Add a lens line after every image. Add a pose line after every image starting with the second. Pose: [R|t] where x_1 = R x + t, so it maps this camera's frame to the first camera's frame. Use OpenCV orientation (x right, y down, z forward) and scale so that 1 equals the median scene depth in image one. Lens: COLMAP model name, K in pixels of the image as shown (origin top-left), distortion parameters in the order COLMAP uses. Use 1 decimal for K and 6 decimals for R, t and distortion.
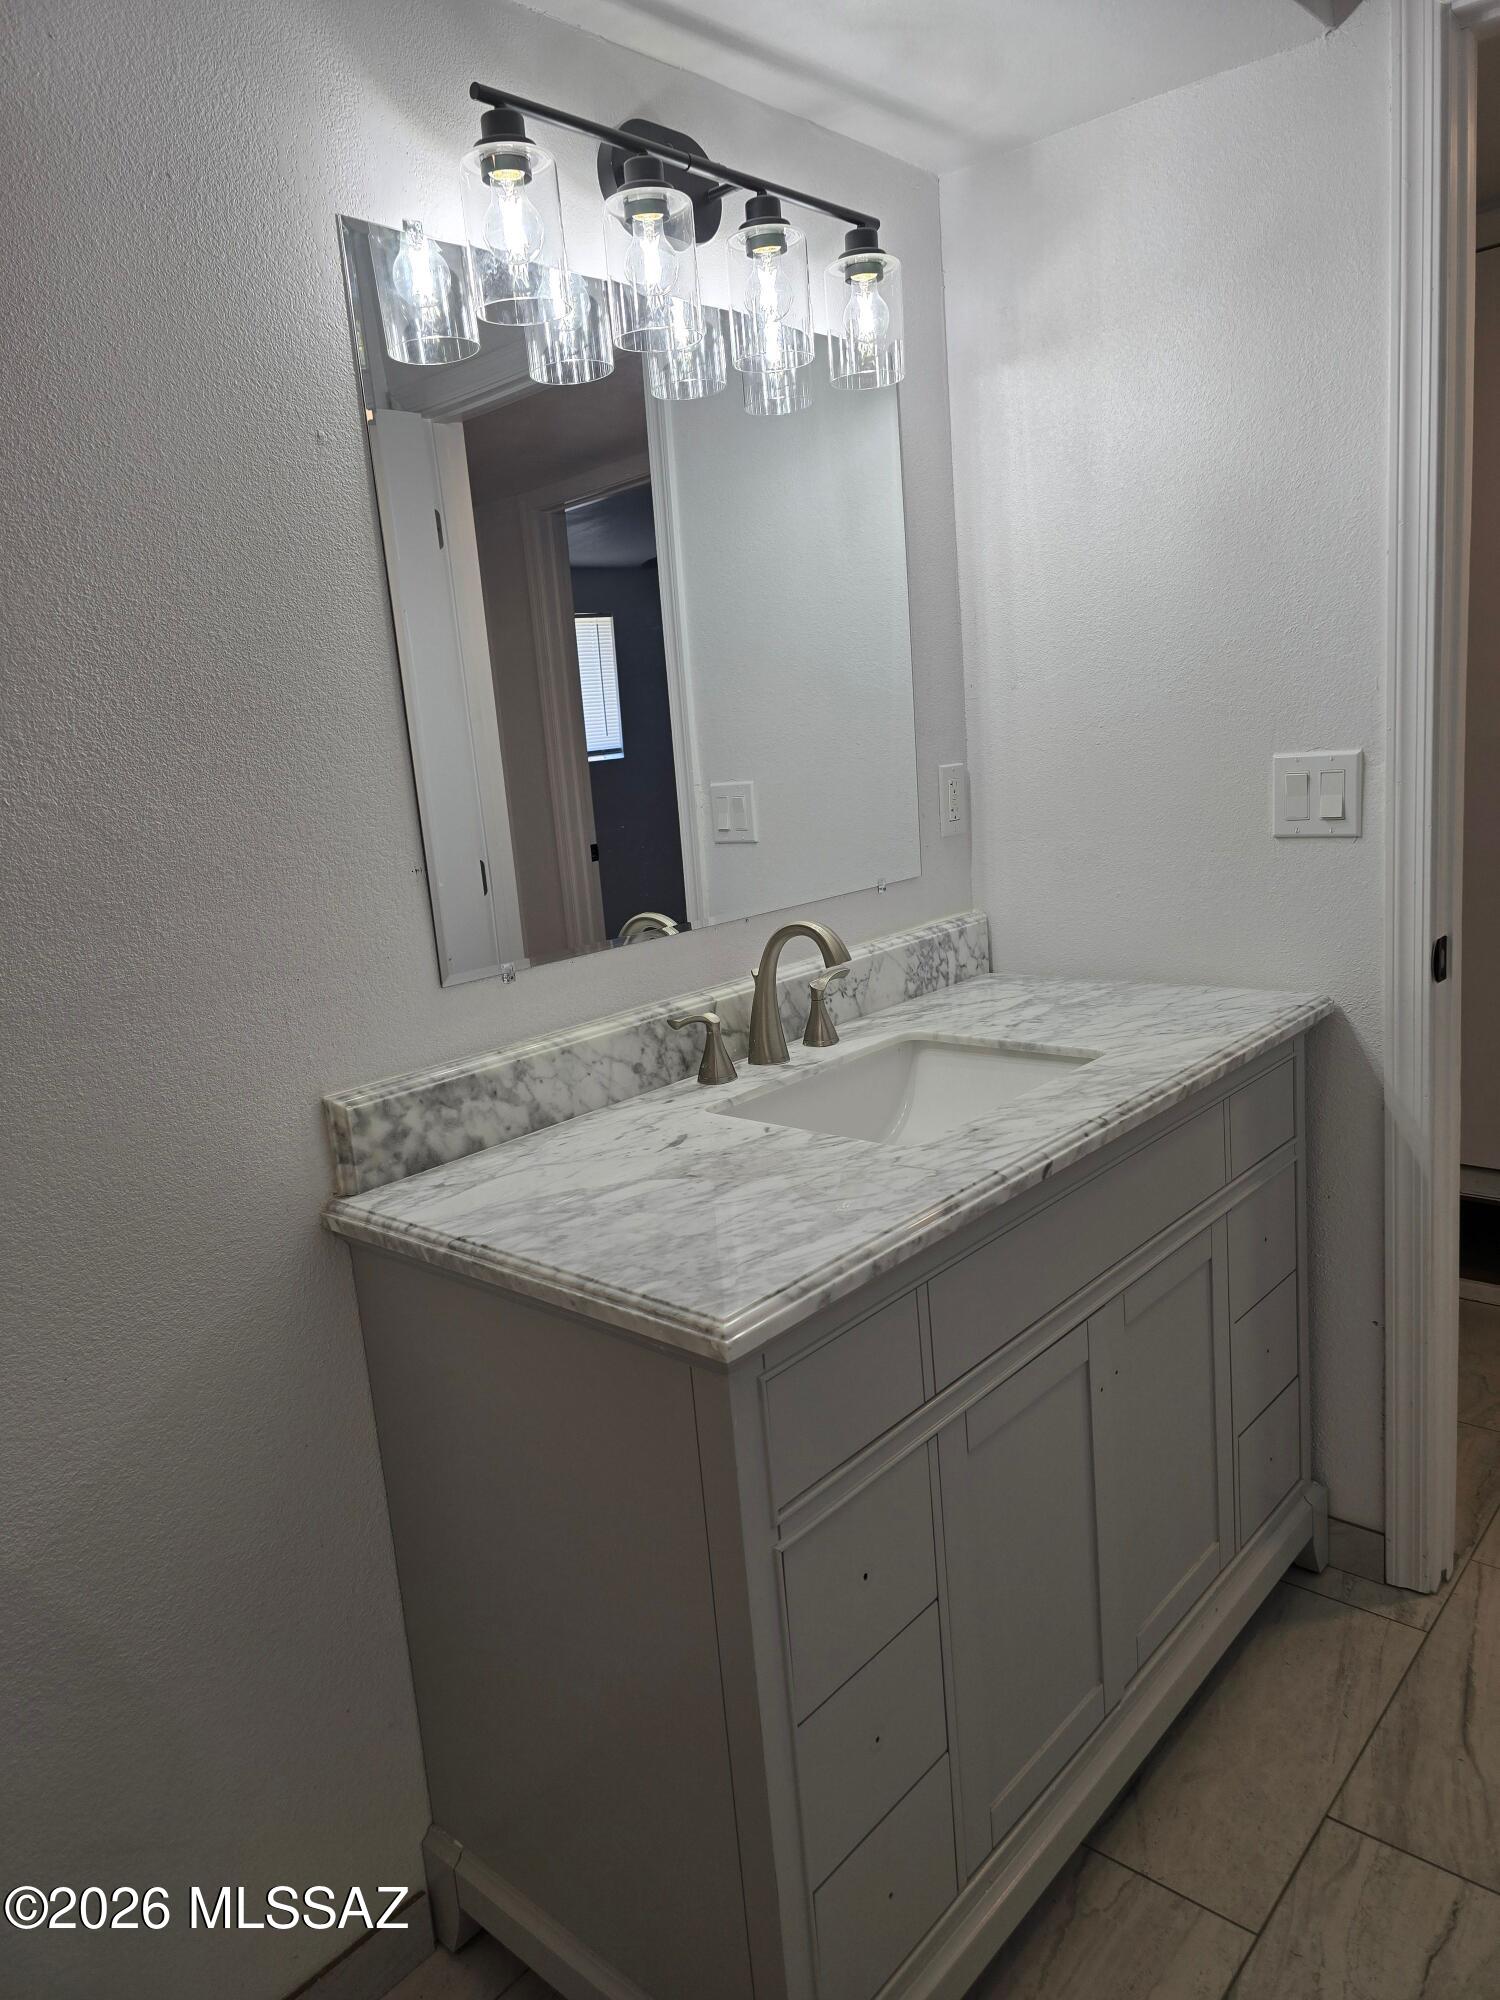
lens RADIAL K [[1342.6, 0, 750.0], [0, 1342.6, 1000.0], [0, 0, 1]] dist [0.055579, -0.051927]
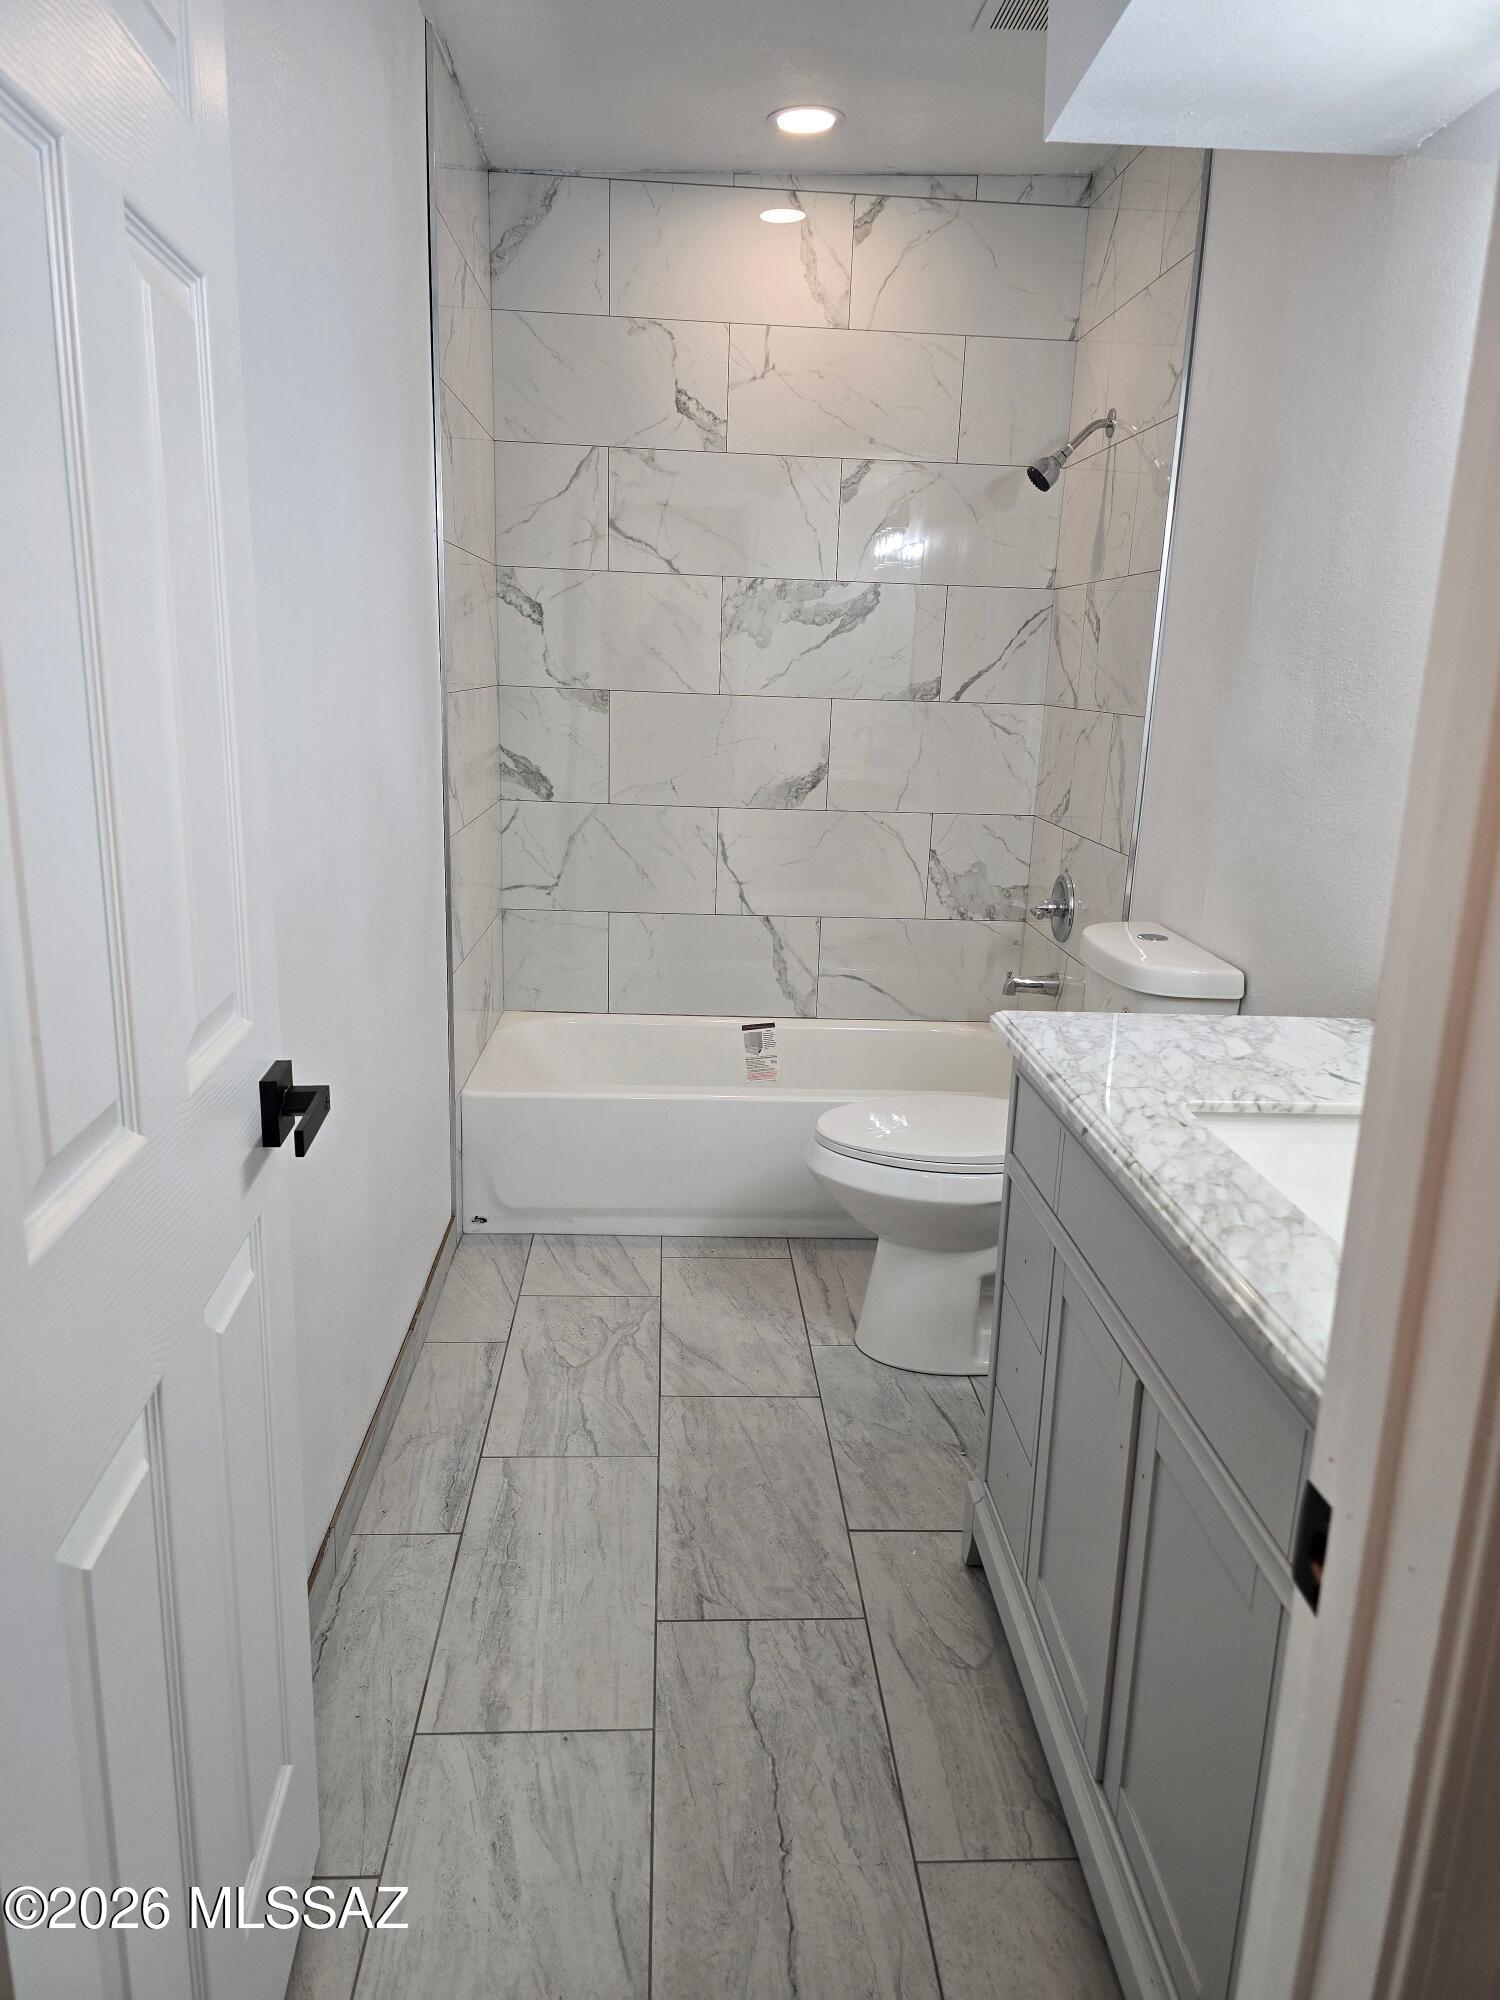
lens RADIAL K [[1342.6, 0, 750.0], [0, 1342.6, 1000.0], [0, 0, 1]] dist [0.055579, -0.051927]
pose [[-0.708486, 0.232496, -0.666329, 1.029607], [-0.111780, 0.895287, 0.431237, -0.384091], [0.696817, 0.380008, -0.608310, 1.305067]]
